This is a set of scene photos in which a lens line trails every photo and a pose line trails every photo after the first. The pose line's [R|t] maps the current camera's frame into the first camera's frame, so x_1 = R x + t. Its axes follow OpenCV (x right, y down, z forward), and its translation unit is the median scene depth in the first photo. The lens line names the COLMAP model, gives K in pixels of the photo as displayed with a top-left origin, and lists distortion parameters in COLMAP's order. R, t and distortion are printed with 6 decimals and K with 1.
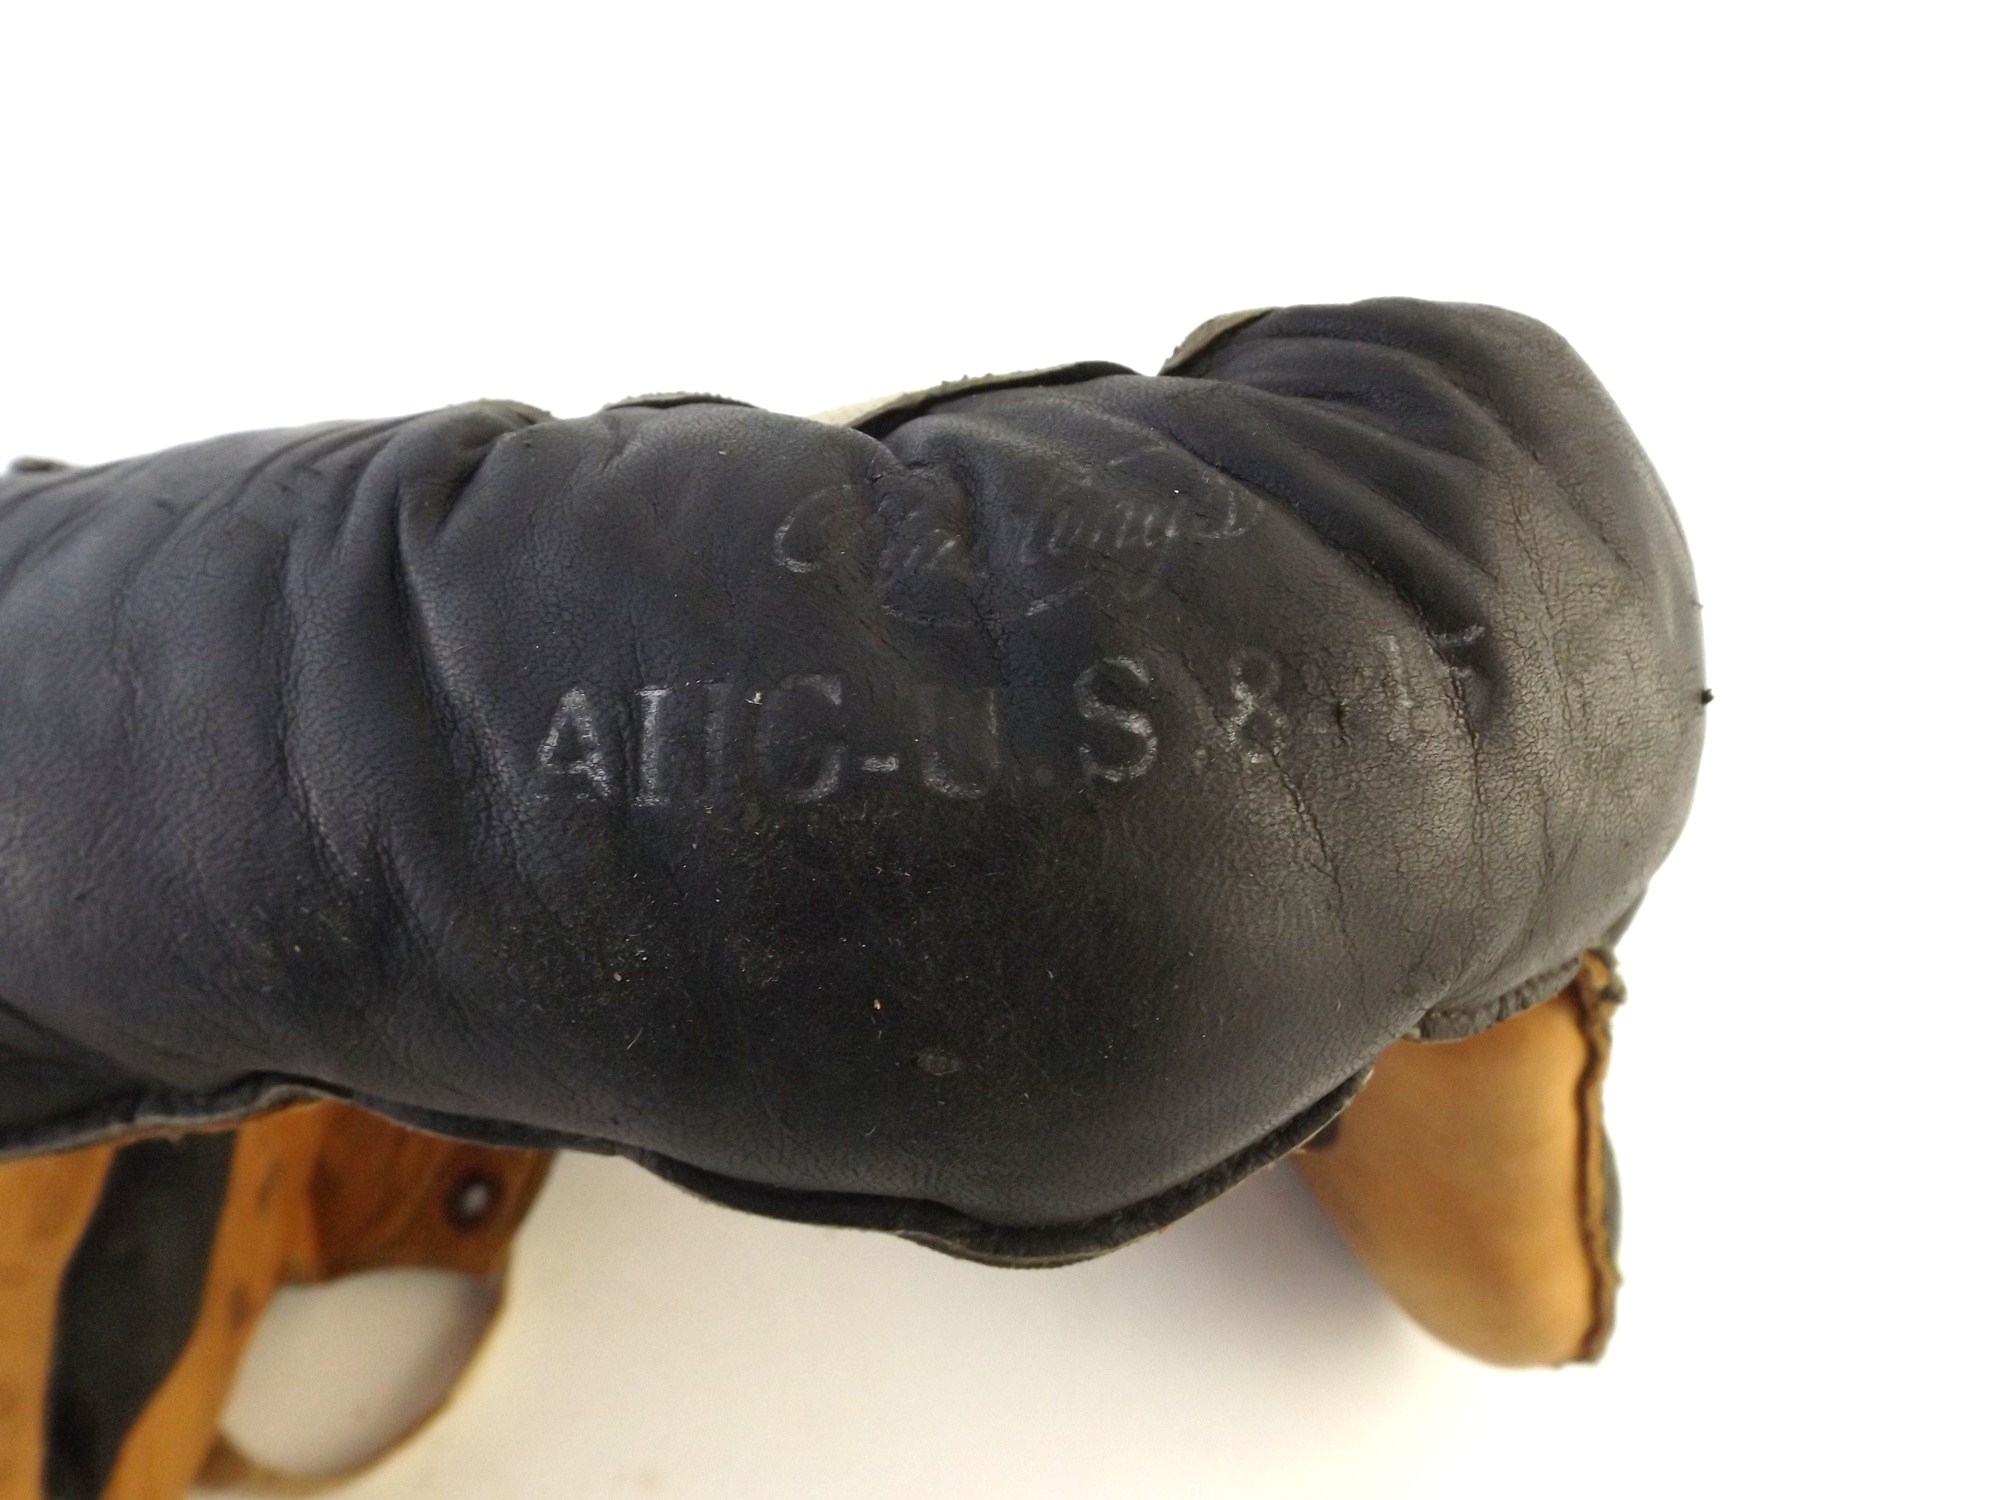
lens RADIAL K [[1410.0, 0, 996.8], [0, 1410.0, 755.3], [0, 0, 1]] dist [0.024611, -0.013838]
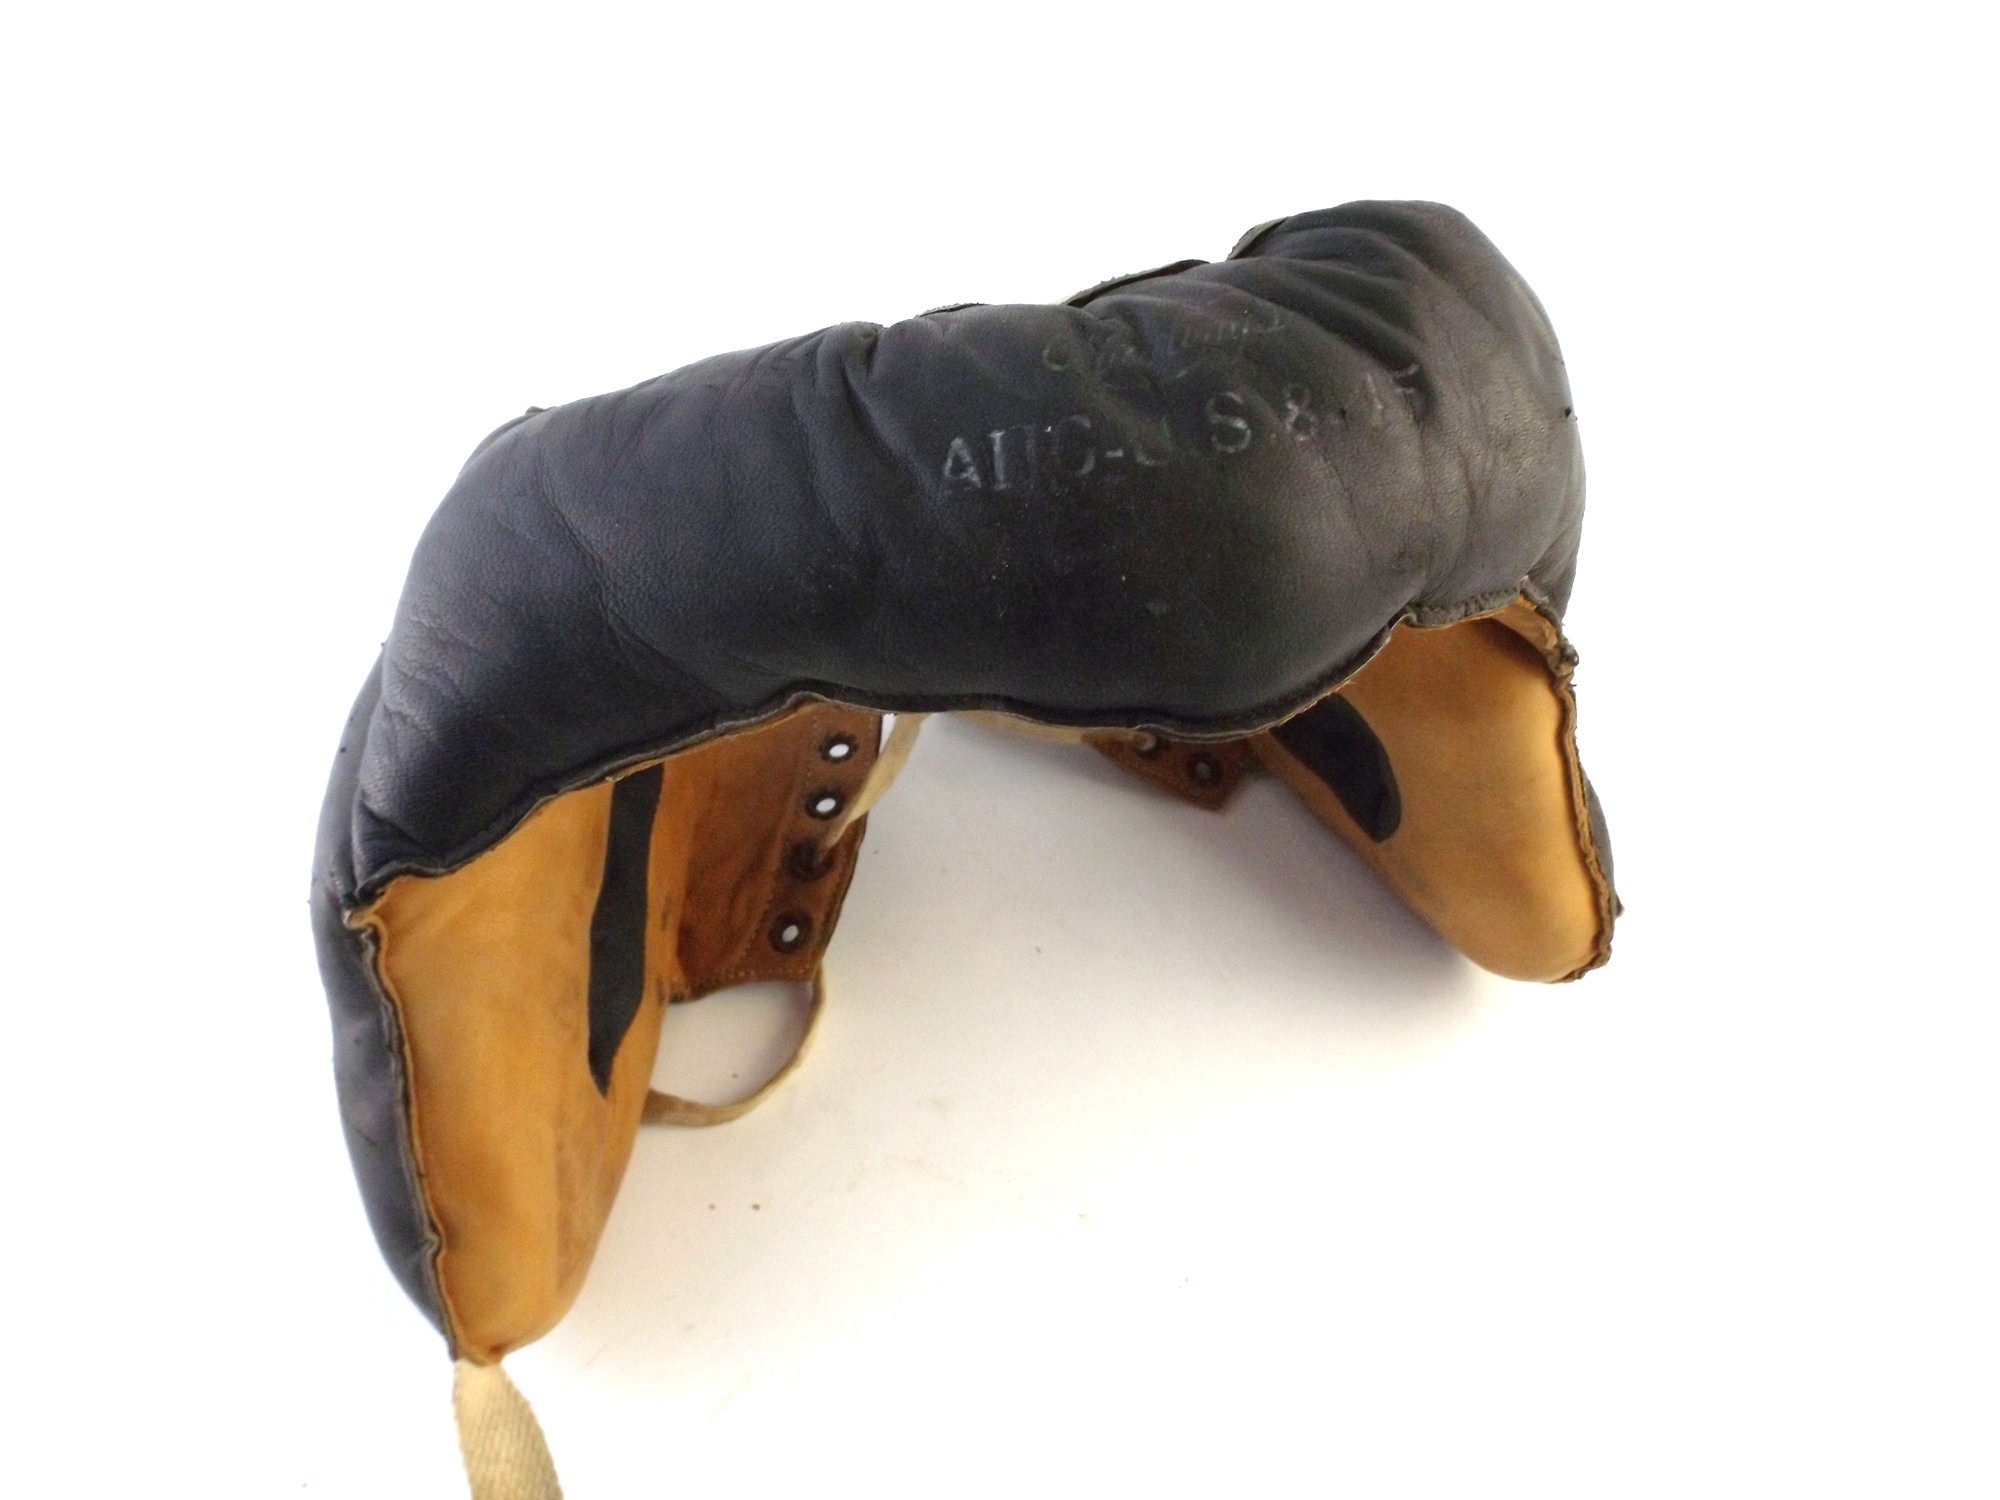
lens RADIAL K [[1410.0, 0, 1003.4], [0, 1410.0, 745.2], [0, 0, 1]] dist [0.024611, -0.013838]
pose [[0.993359, -0.105406, -0.046119, -0.166223], [0.105083, 0.994419, -0.009386, 0.368248], [0.046851, 0.004477, 0.998892, -0.889002]]
